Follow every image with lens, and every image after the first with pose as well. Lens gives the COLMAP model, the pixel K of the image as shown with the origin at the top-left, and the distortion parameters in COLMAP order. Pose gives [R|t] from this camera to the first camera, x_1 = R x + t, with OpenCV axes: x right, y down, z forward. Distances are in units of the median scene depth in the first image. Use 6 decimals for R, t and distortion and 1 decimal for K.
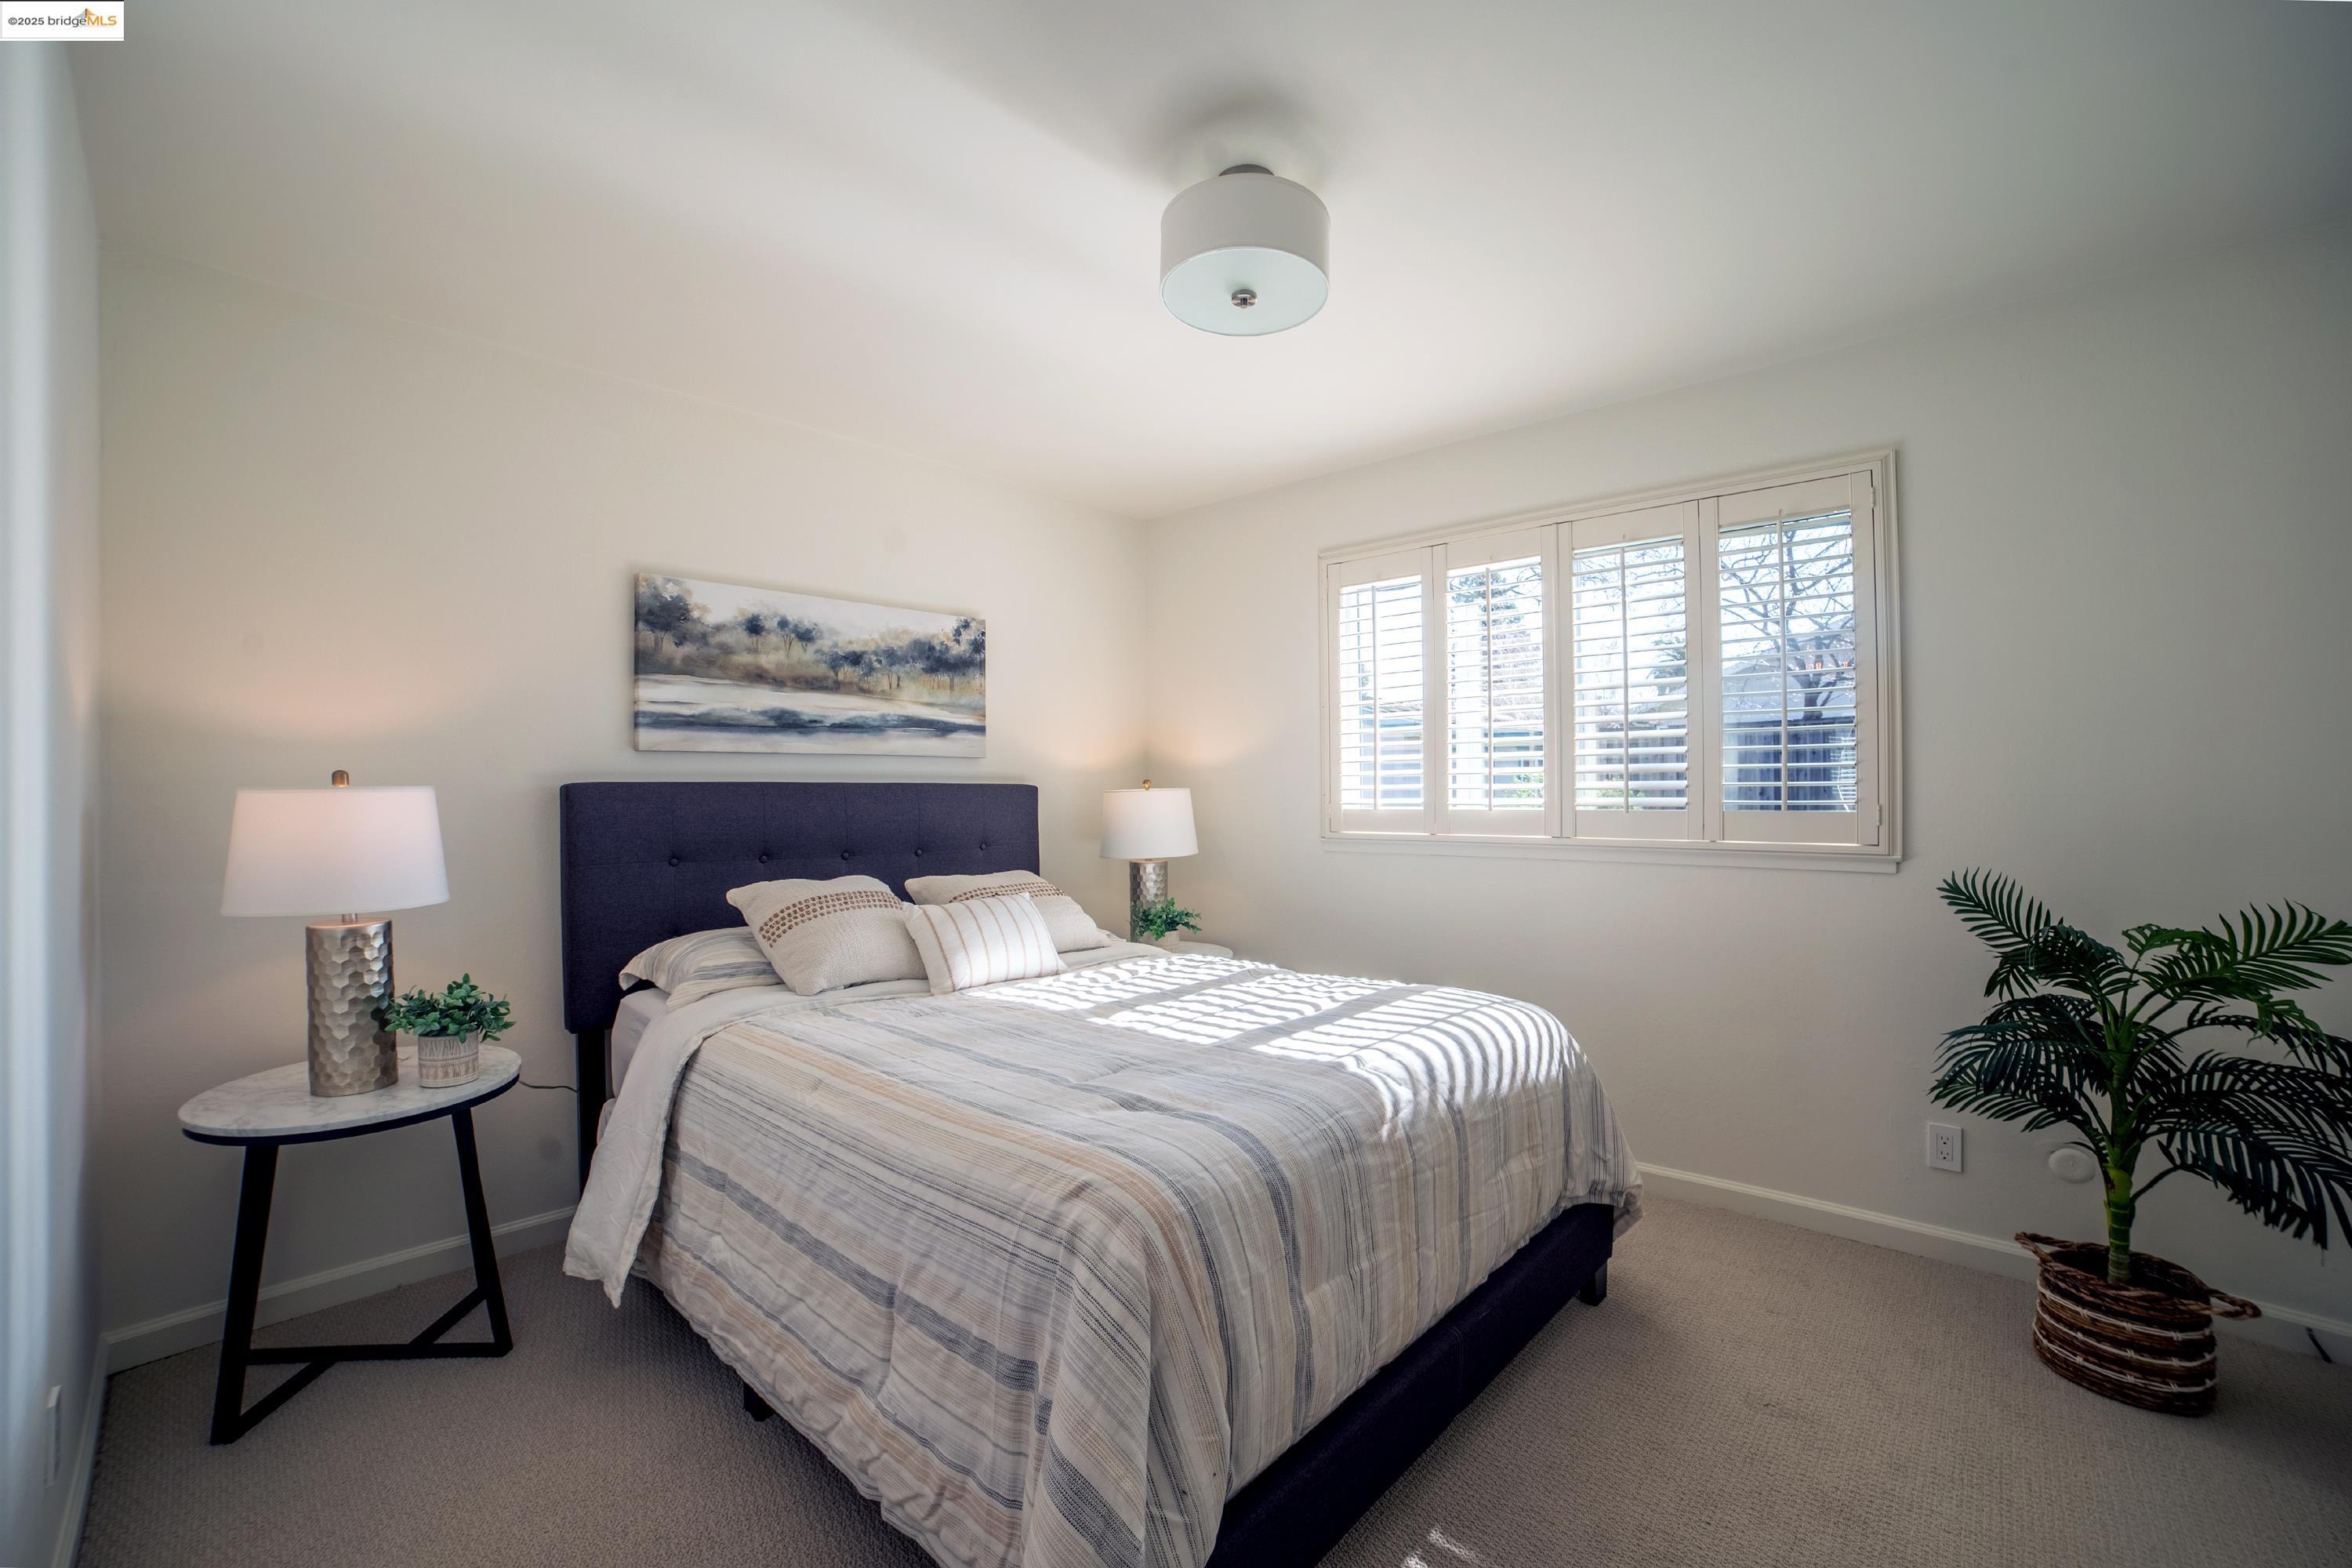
lens RADIAL K [[936.7, 0, 1169.2], [0, 936.7, 787.5], [0, 0, 1]] dist [-0.104075, 0.034221]
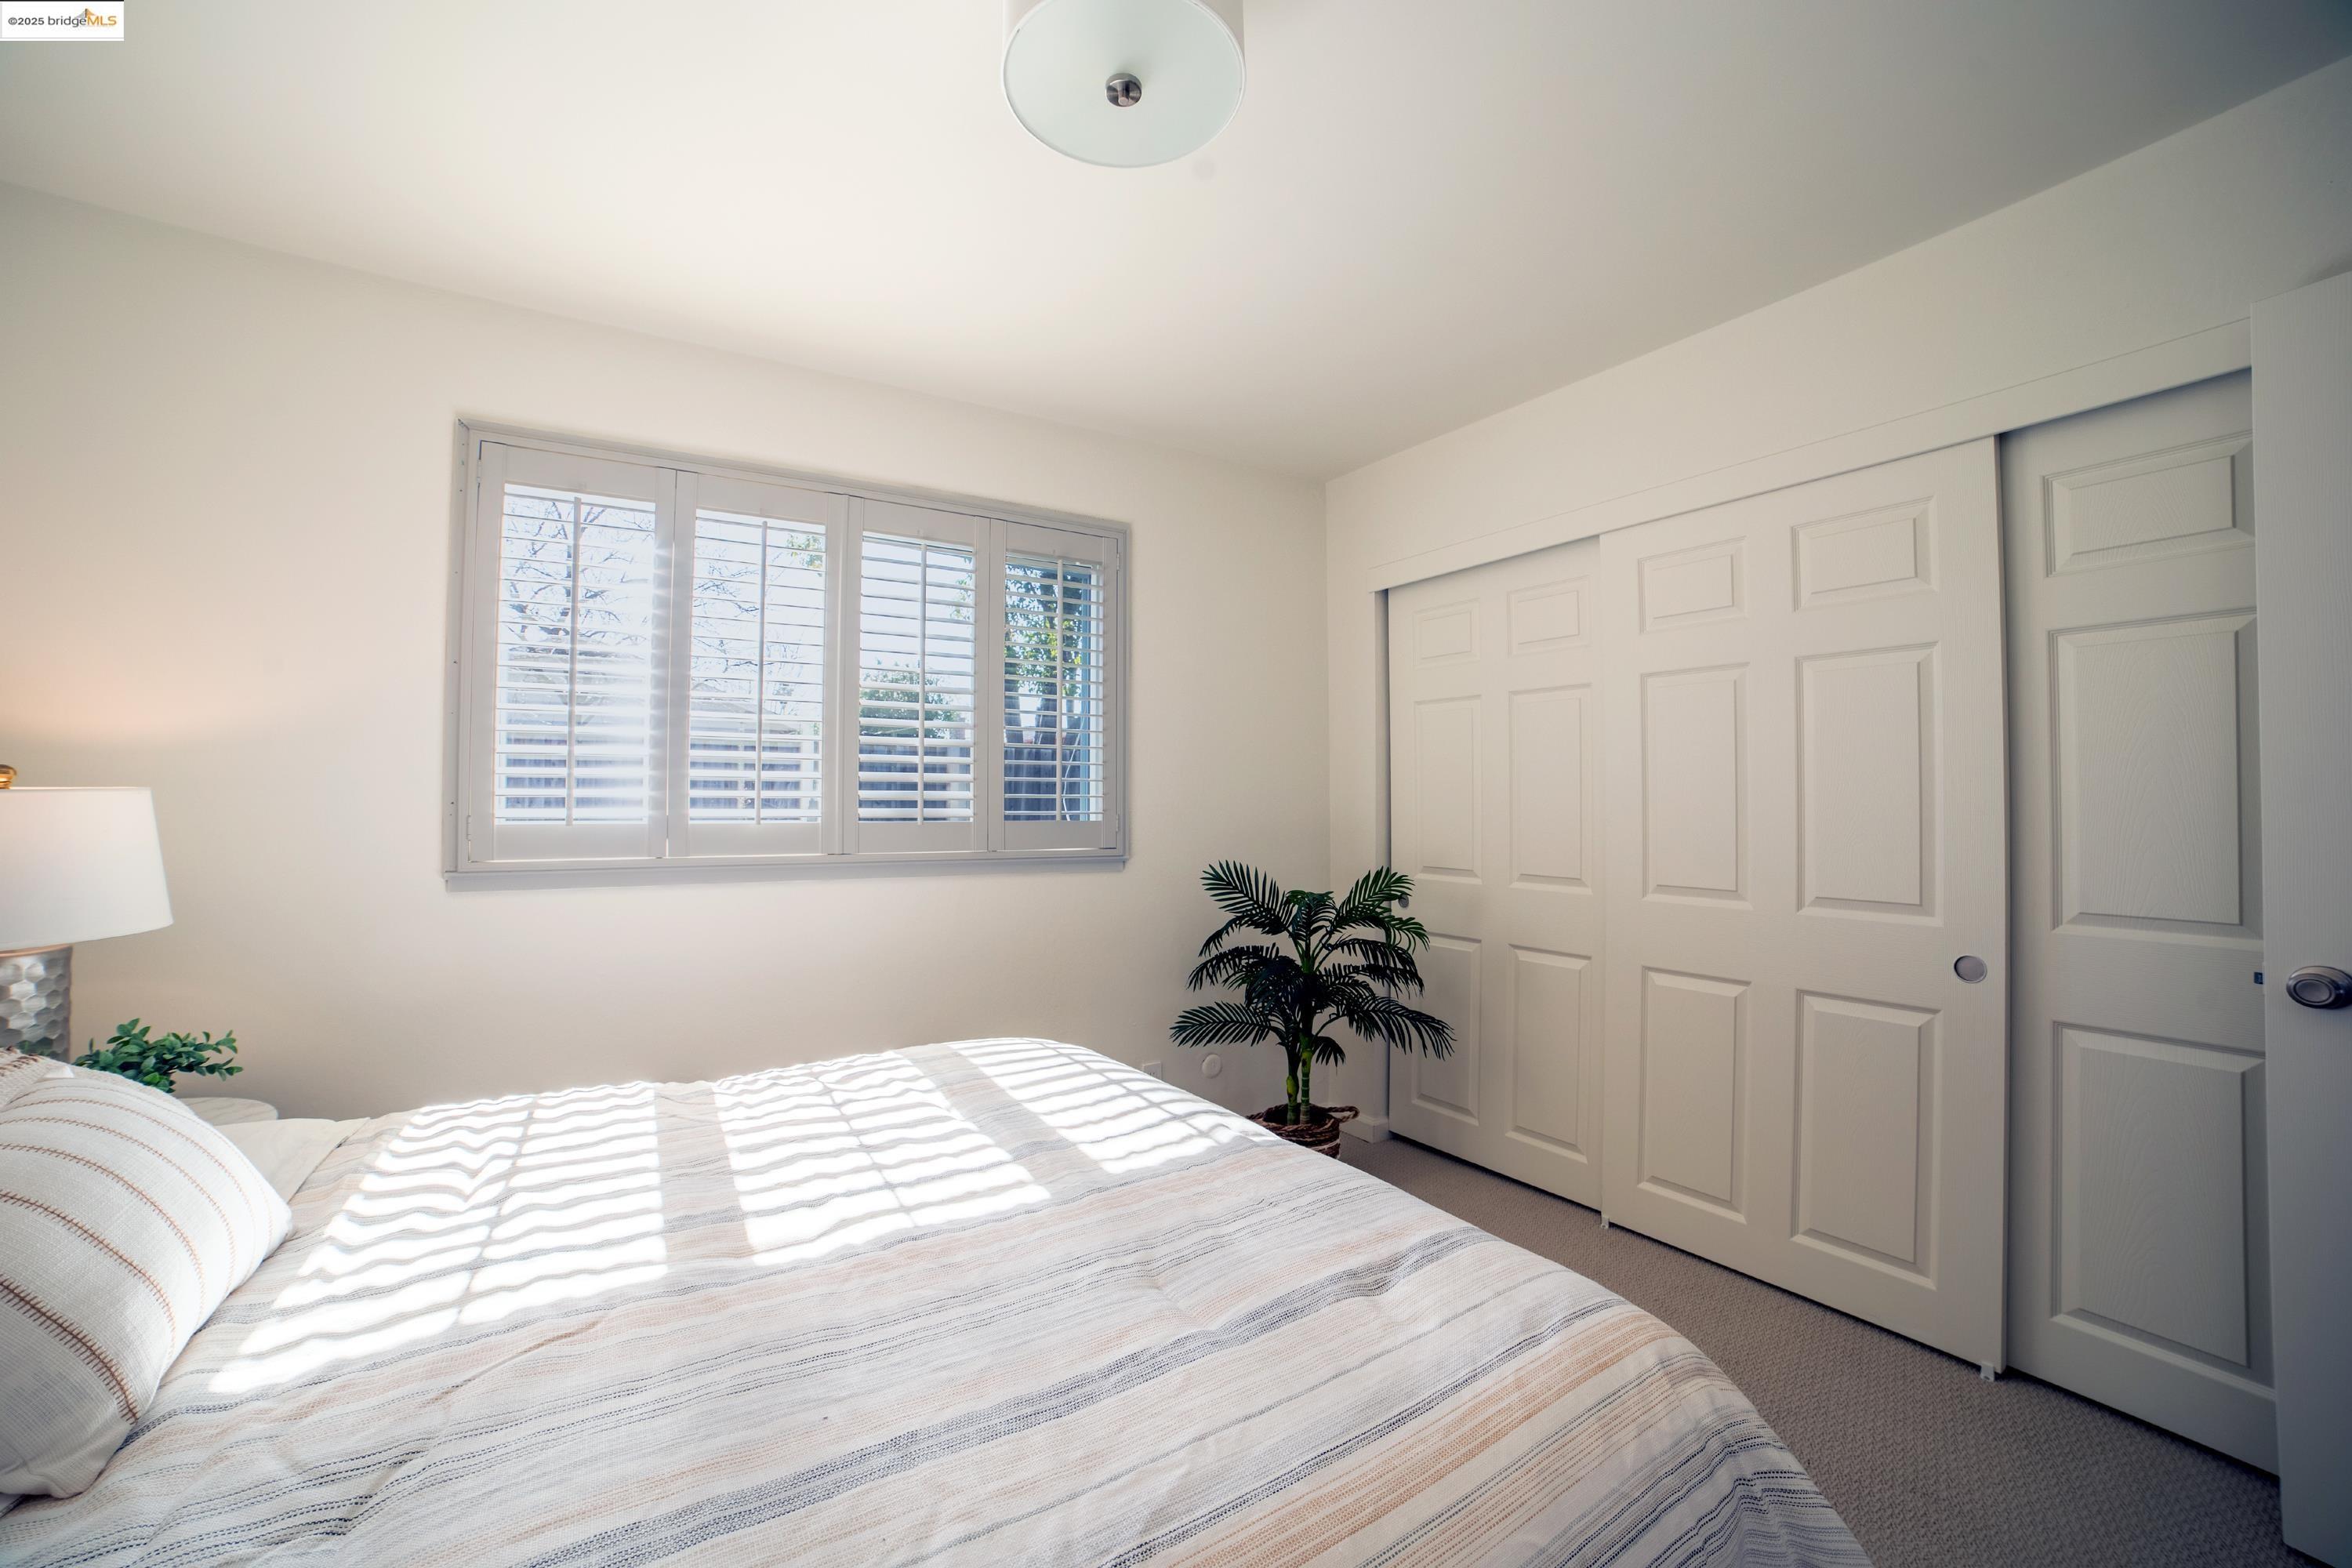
lens RADIAL K [[936.7, 0, 1169.2], [0, 936.7, 787.5], [0, 0, 1]] dist [-0.104075, 0.034221]
pose [[0.275489, 0.022793, 0.961034, -0.533785], [-0.009380, 0.999735, -0.021022, 0.011523], [-0.961259, -0.003223, 0.275629, 0.751003]]
